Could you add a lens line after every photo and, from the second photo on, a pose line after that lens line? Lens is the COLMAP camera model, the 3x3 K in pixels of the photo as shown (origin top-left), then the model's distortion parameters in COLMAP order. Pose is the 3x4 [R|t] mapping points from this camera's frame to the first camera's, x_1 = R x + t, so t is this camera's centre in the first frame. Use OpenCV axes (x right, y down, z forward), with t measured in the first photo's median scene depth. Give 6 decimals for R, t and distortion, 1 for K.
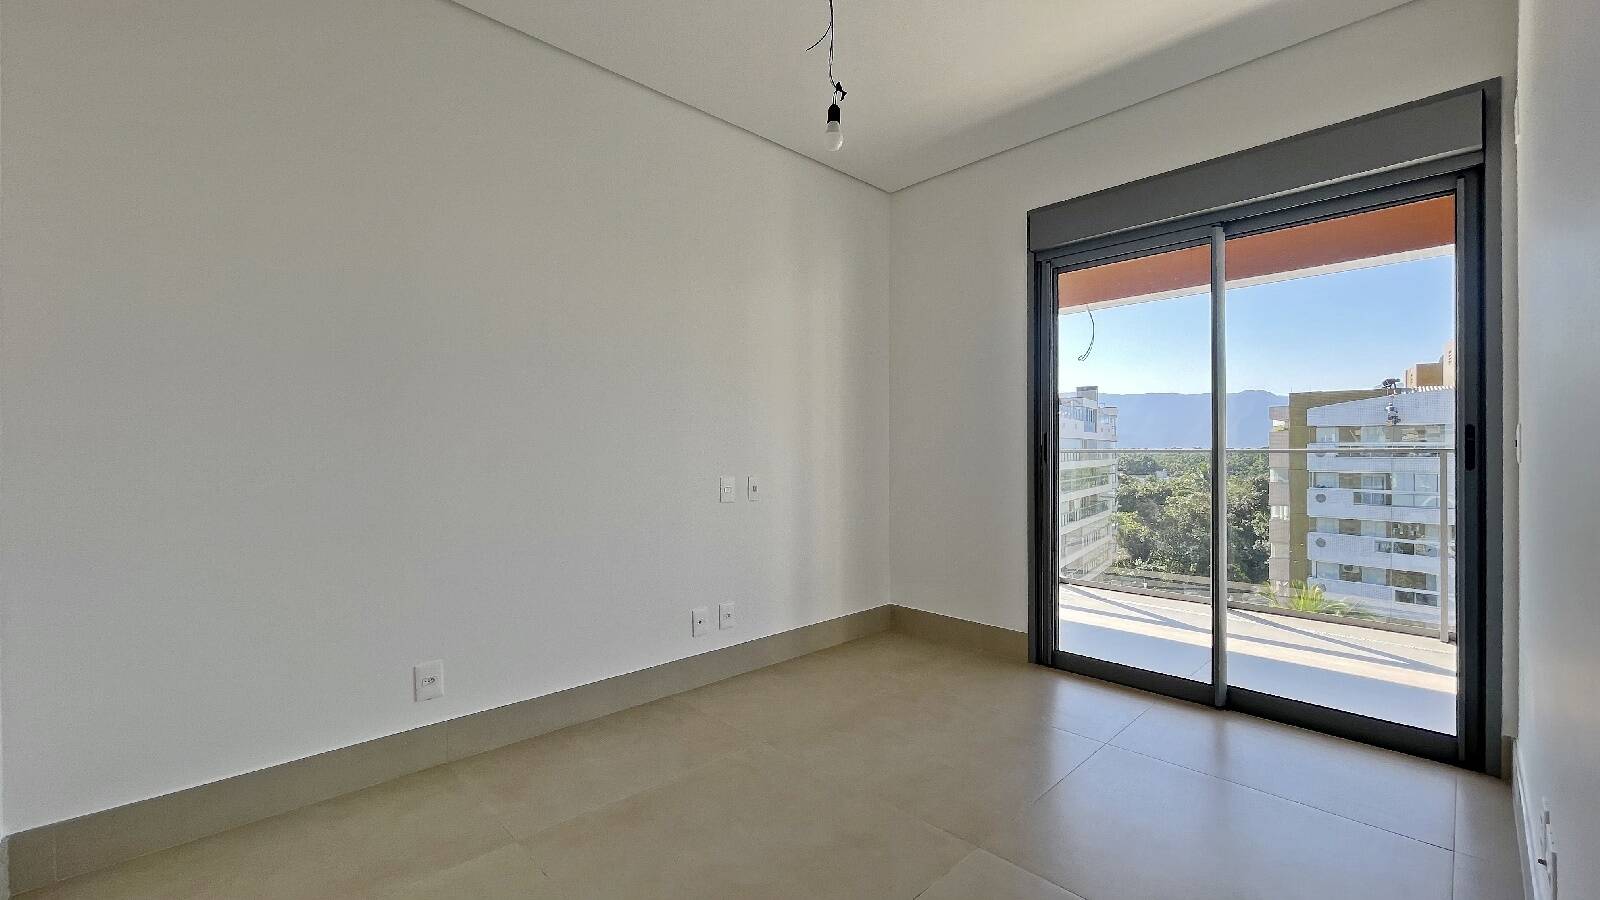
lens RADIAL K [[664.8, 0, 806.0], [0, 664.8, 454.3], [0, 0, 1]] dist [-0.001451, -0.000553]
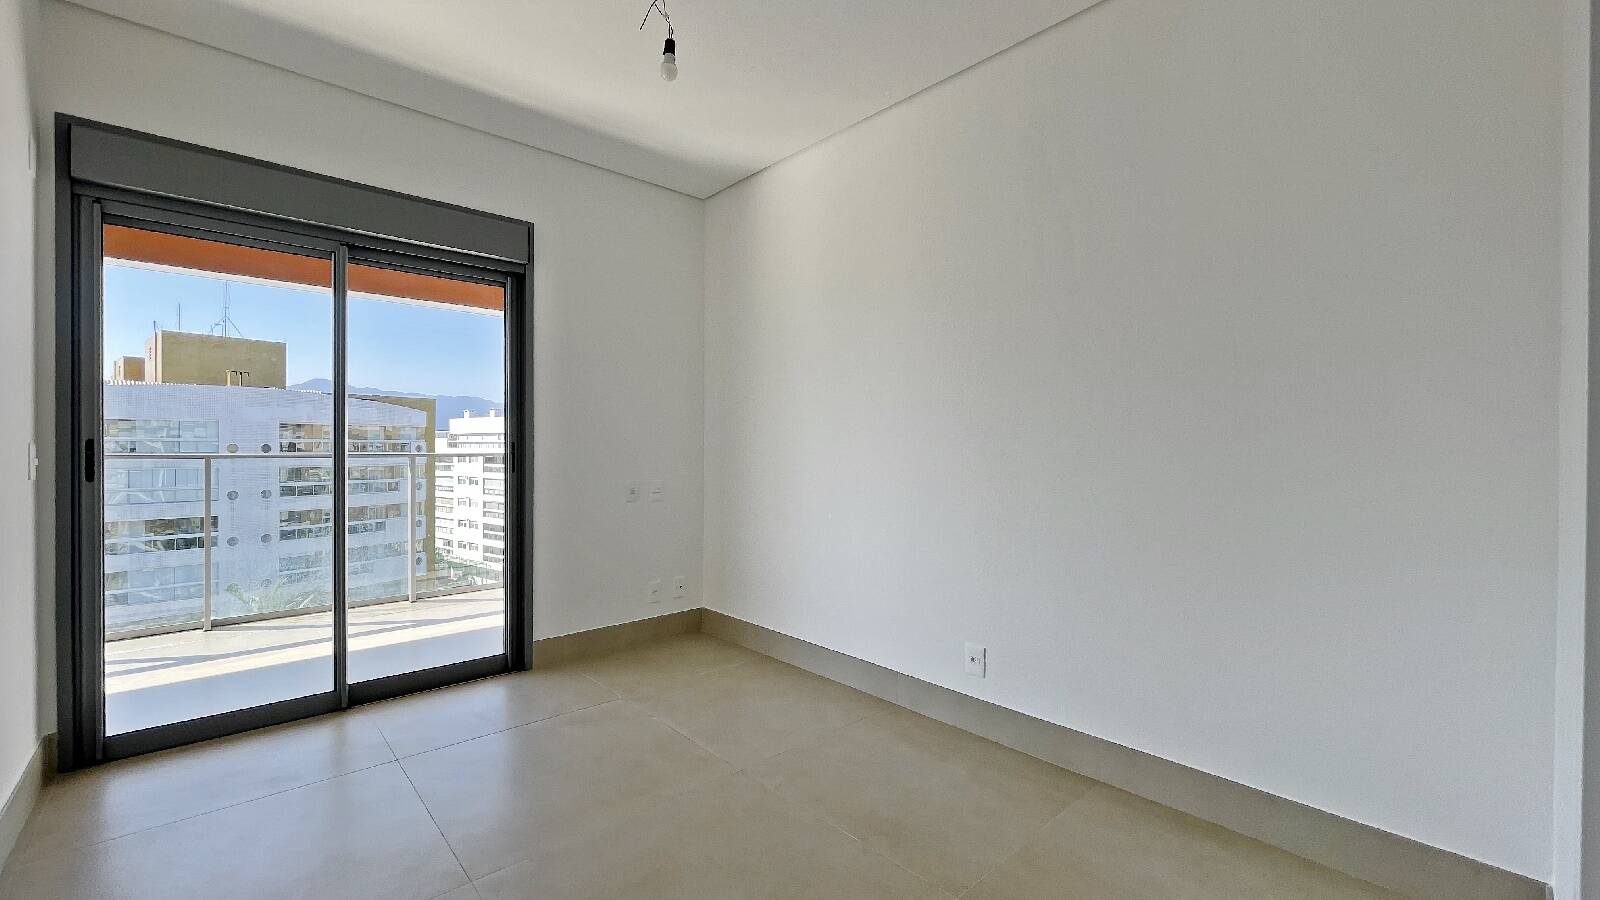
lens RADIAL K [[653.5, 0, 797.4], [0, 653.5, 450.4], [0, 0, 1]] dist [-0.000847, -0.000387]
pose [[0.013429, -0.001991, 0.999908, -0.345697], [0.000951, 0.999998, 0.001979, -0.021791], [-0.999909, 0.000925, 0.013431, 0.245868]]
